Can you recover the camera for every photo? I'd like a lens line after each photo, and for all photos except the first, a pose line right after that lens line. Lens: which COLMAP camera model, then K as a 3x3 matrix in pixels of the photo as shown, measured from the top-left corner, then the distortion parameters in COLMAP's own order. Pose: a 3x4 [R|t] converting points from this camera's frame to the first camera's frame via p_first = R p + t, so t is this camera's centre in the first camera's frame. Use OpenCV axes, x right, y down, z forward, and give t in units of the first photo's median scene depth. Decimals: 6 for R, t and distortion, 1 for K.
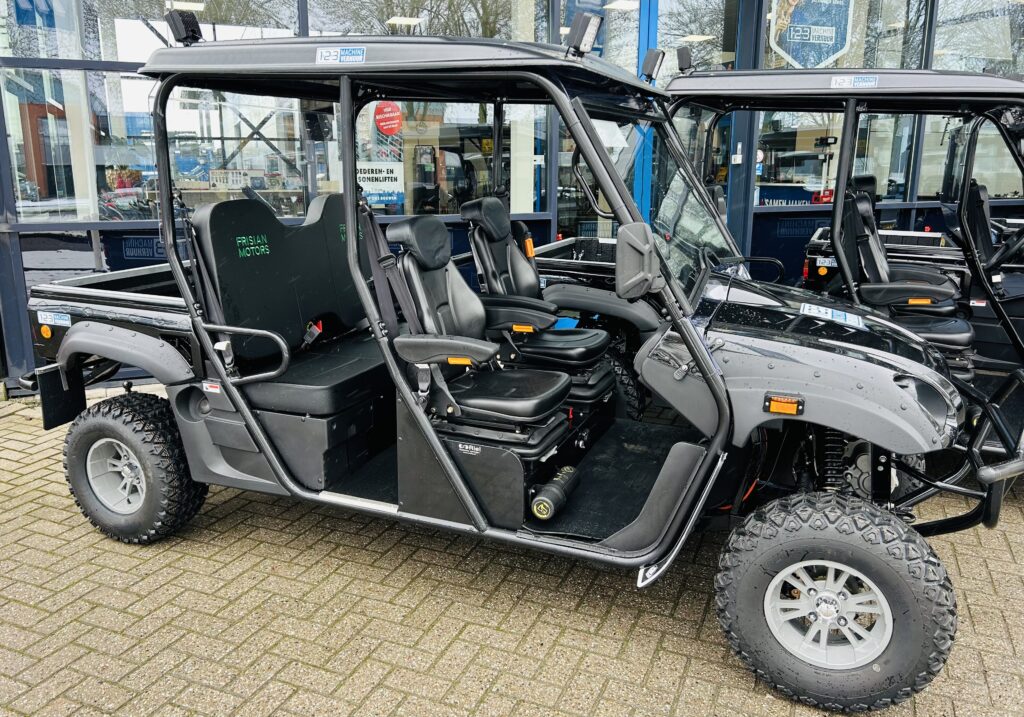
lens RADIAL K [[808.7, 0, 495.6], [0, 808.7, 357.7], [0, 0, 1]] dist [0.021785, -0.003459]
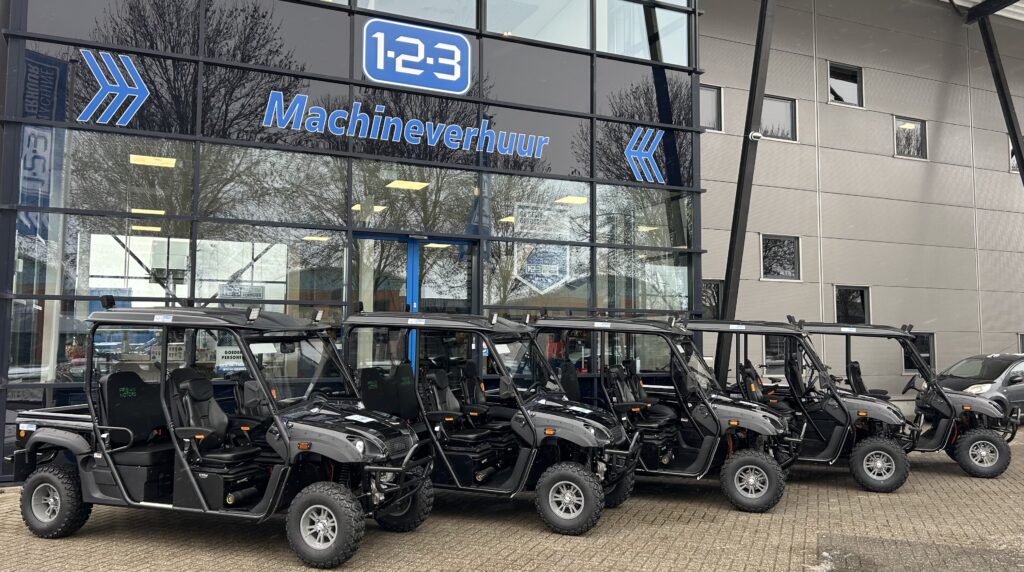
lens RADIAL K [[799.0, 0, 512.0], [0, 799.0, 286.0], [0, 0, 1]] dist [0.008164, 0.005244]
pose [[0.997581, 0.012739, 0.068339, 0.616655], [0.007664, 0.956918, -0.290257, 0.235475], [-0.069093, 0.290078, 0.954505, -1.289716]]
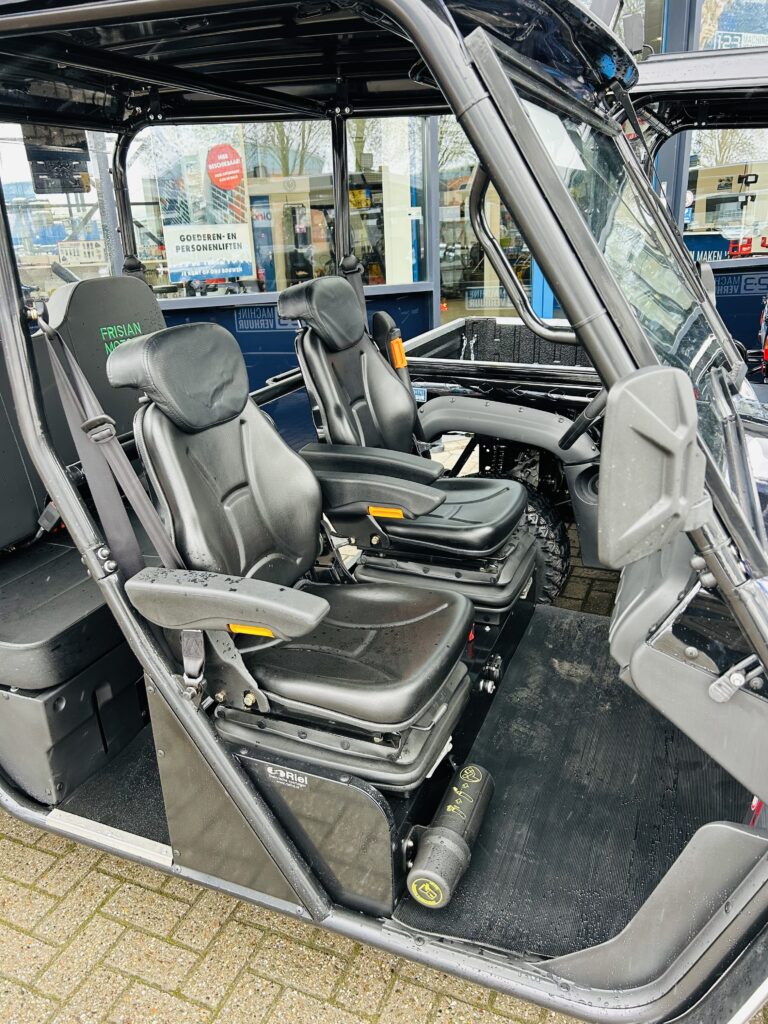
lens RADIAL K [[787.0, 0, 384.0], [0, 787.0, 512.0], [0, 0, 1]] dist [0.000682, -0.001849]
pose [[0.999235, -0.038771, -0.005170, 0.035678], [0.039111, 0.992247, 0.117971, -0.102875], [0.000556, -0.118082, 0.993004, 0.442199]]
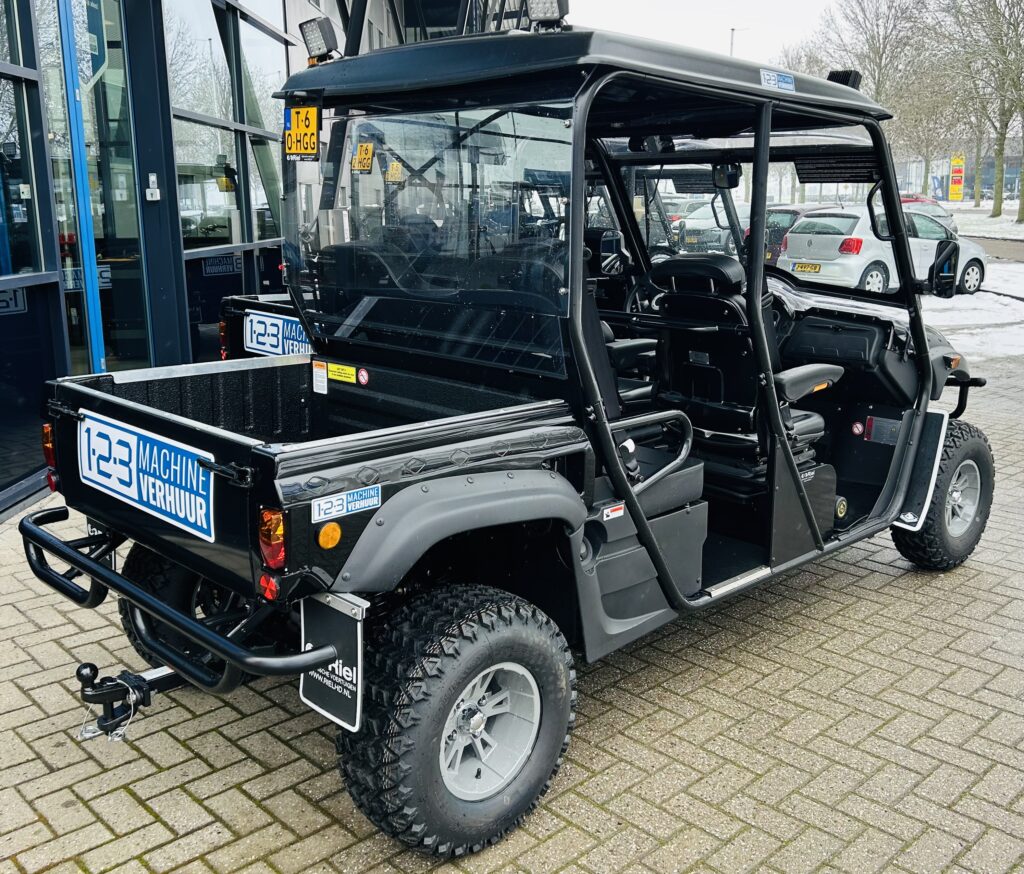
lens RADIAL K [[1015.3, 0, 512.0], [0, 1015.3, 437.0], [0, 0, 1]] dist [0.001760, 0.000176]
pose [[0.374555, -0.205113, 0.904233, -1.145820], [0.214786, 0.967892, 0.130584, -0.158001], [-0.901984, 0.145305, 0.406584, 0.712740]]
